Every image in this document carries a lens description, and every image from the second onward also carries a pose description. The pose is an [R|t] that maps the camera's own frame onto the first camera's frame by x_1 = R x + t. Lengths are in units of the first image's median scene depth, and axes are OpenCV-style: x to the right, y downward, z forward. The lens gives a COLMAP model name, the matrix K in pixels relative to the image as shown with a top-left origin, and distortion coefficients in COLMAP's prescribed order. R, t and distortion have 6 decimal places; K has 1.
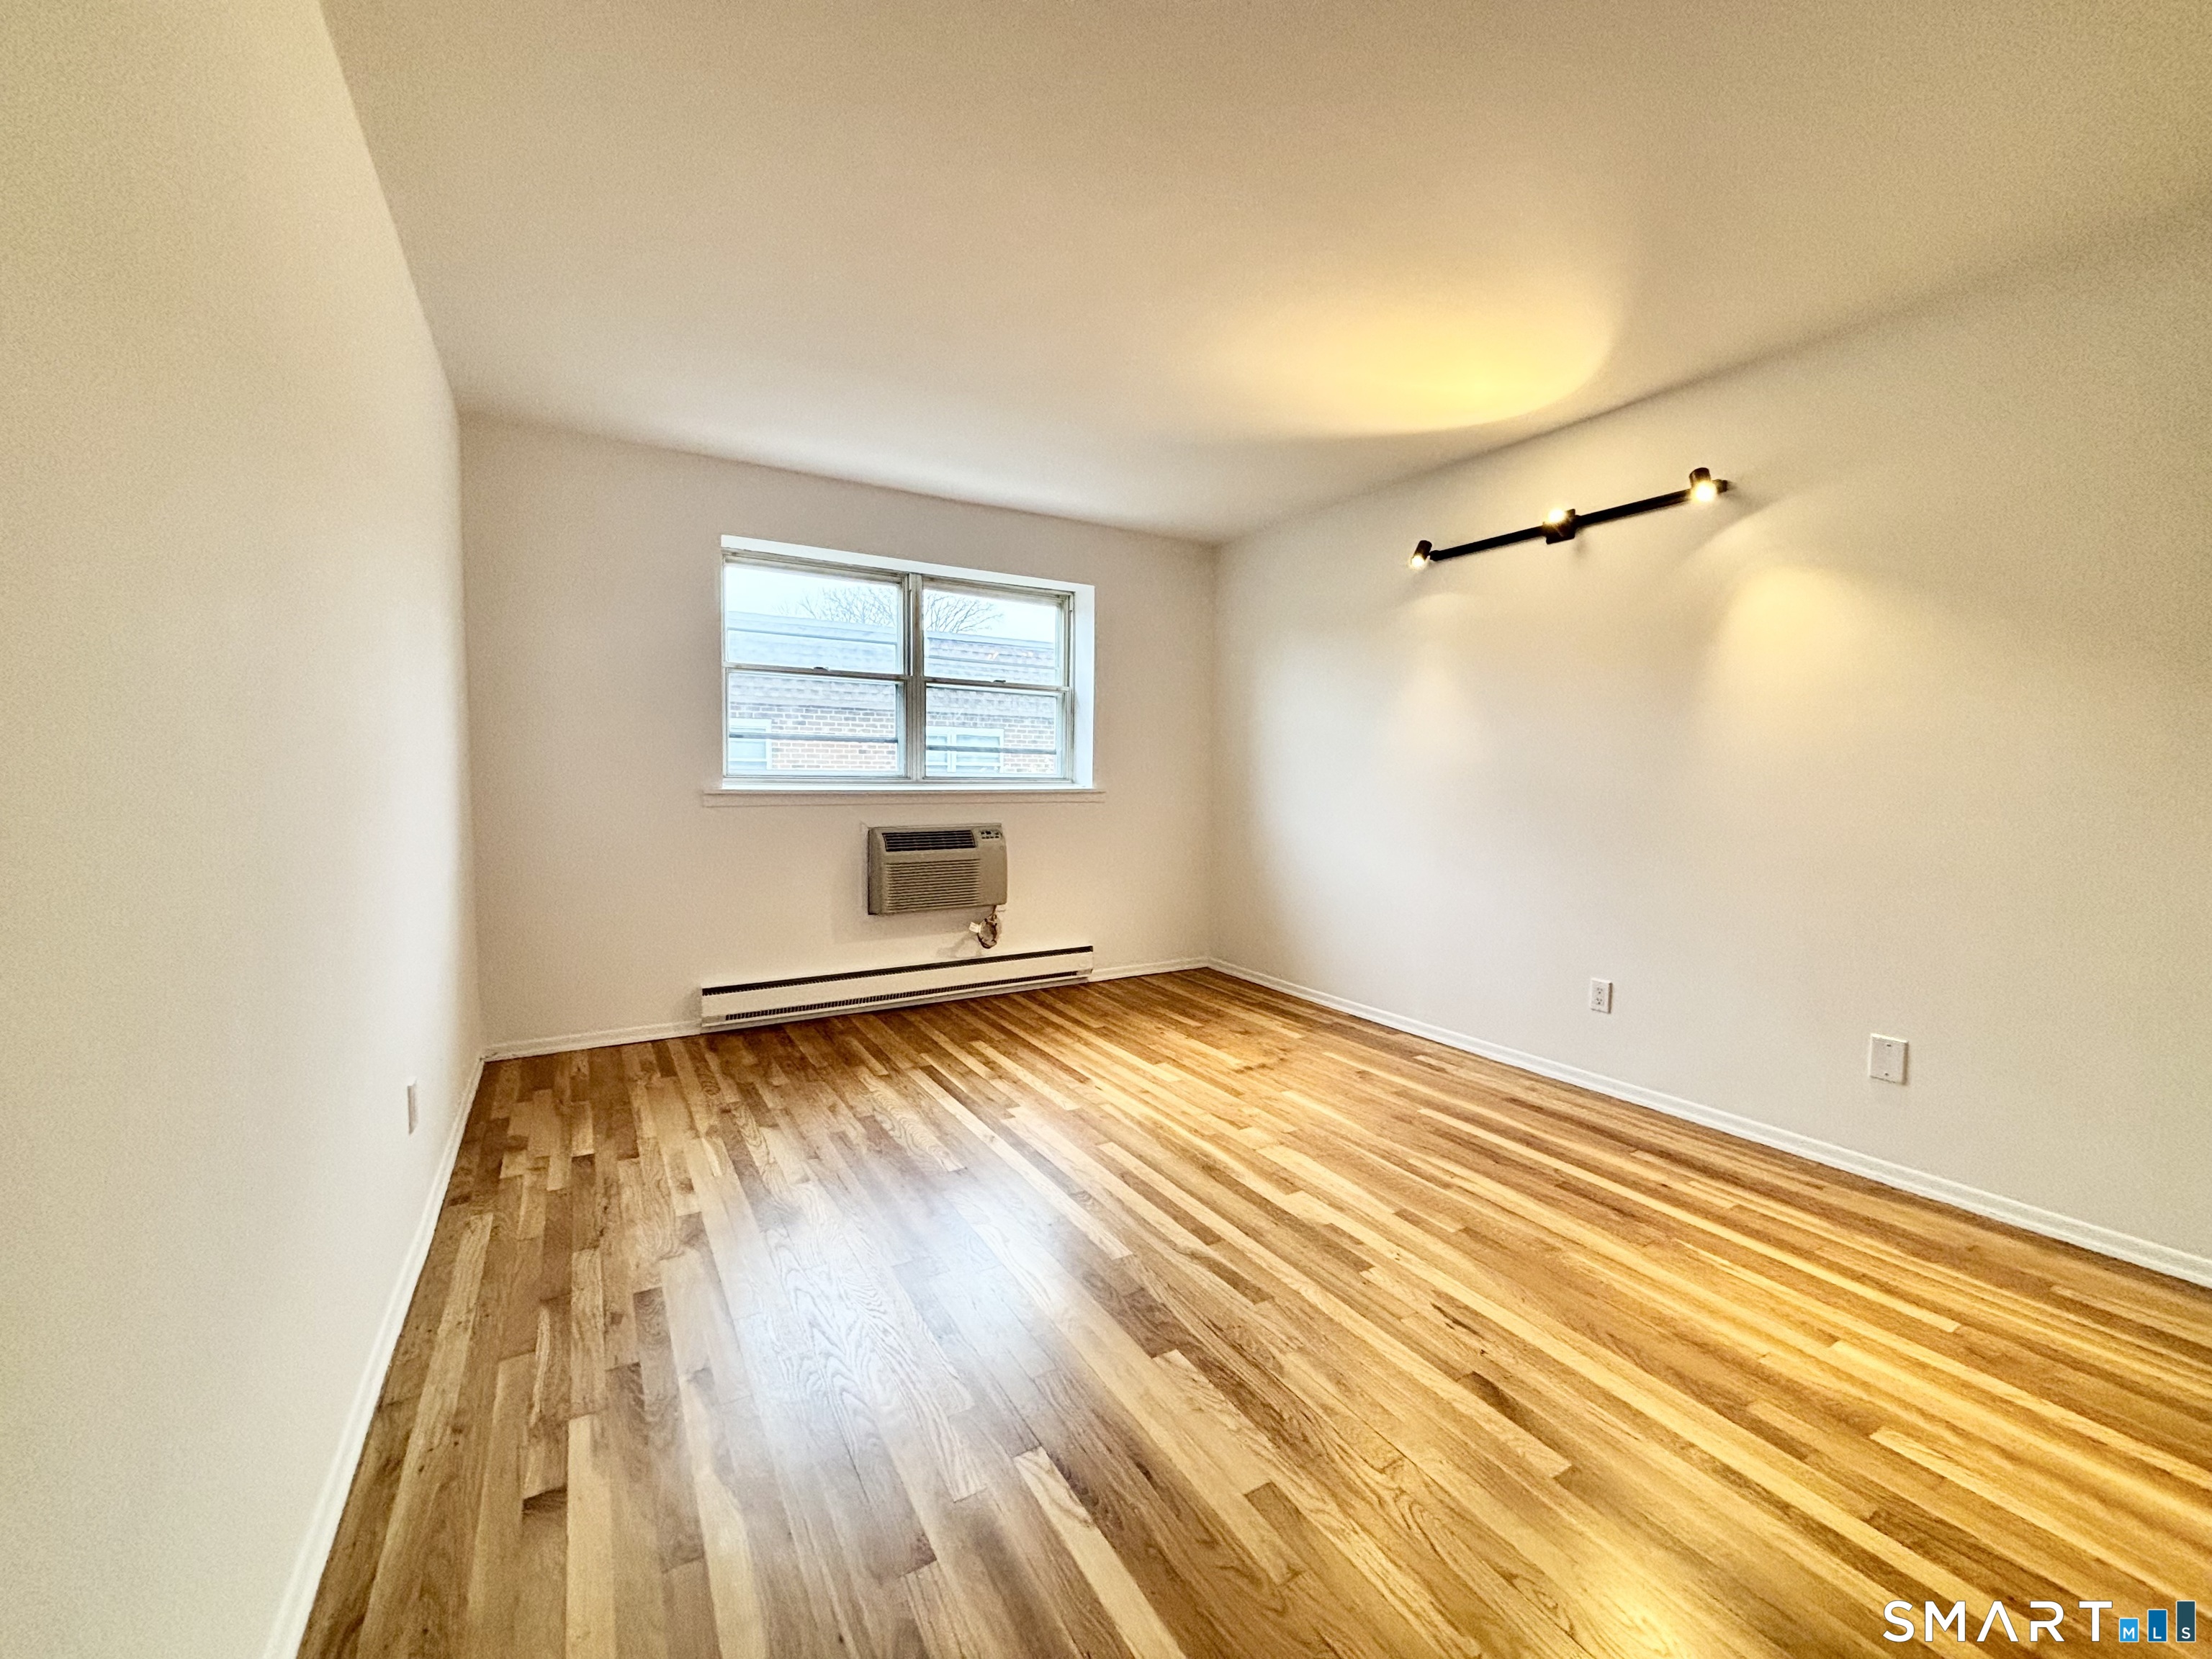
lens RADIAL K [[888.5, 0, 1101.8], [0, 888.5, 827.8], [0, 0, 1]] dist [-0.001549, -0.000244]
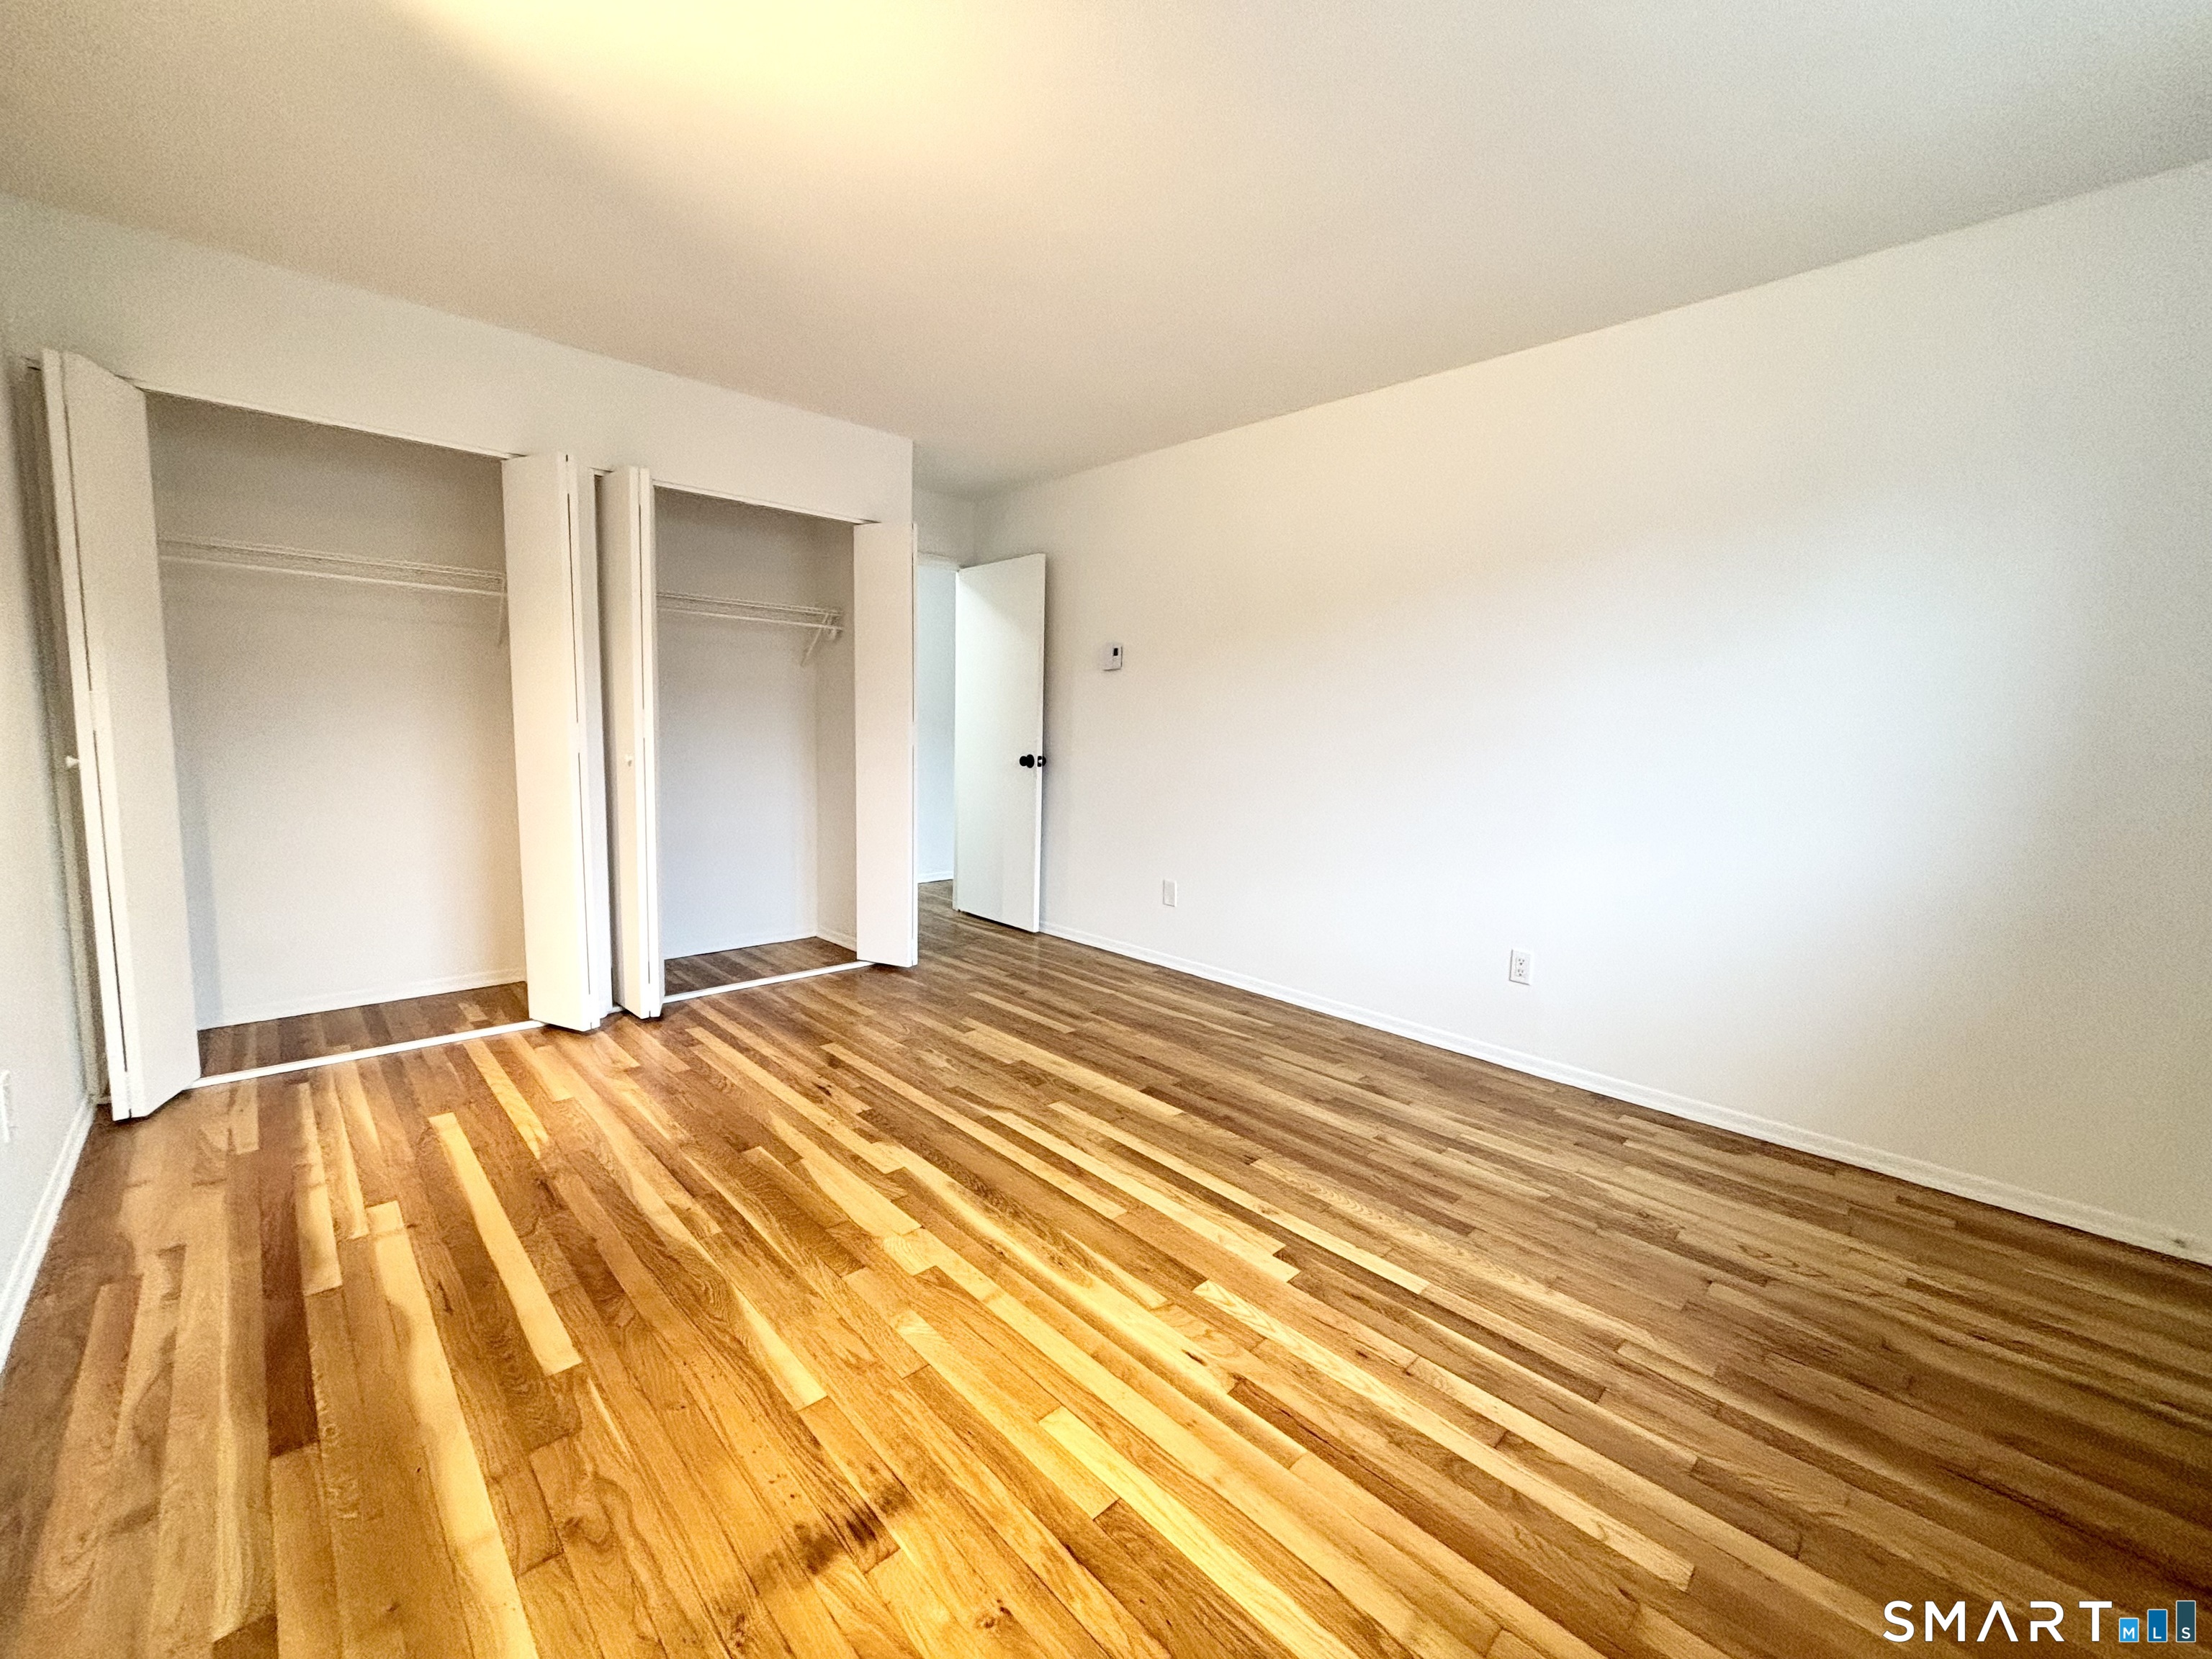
lens RADIAL K [[896.4, 0, 1099.2], [0, 896.4, 825.1], [0, 0, 1]] dist [0.001518, 0.000140]
pose [[-0.973833, -0.009704, -0.227059, 0.197799], [-0.049314, 0.984307, 0.169433, -0.106594], [0.221852, 0.176197, -0.959029, 1.662073]]
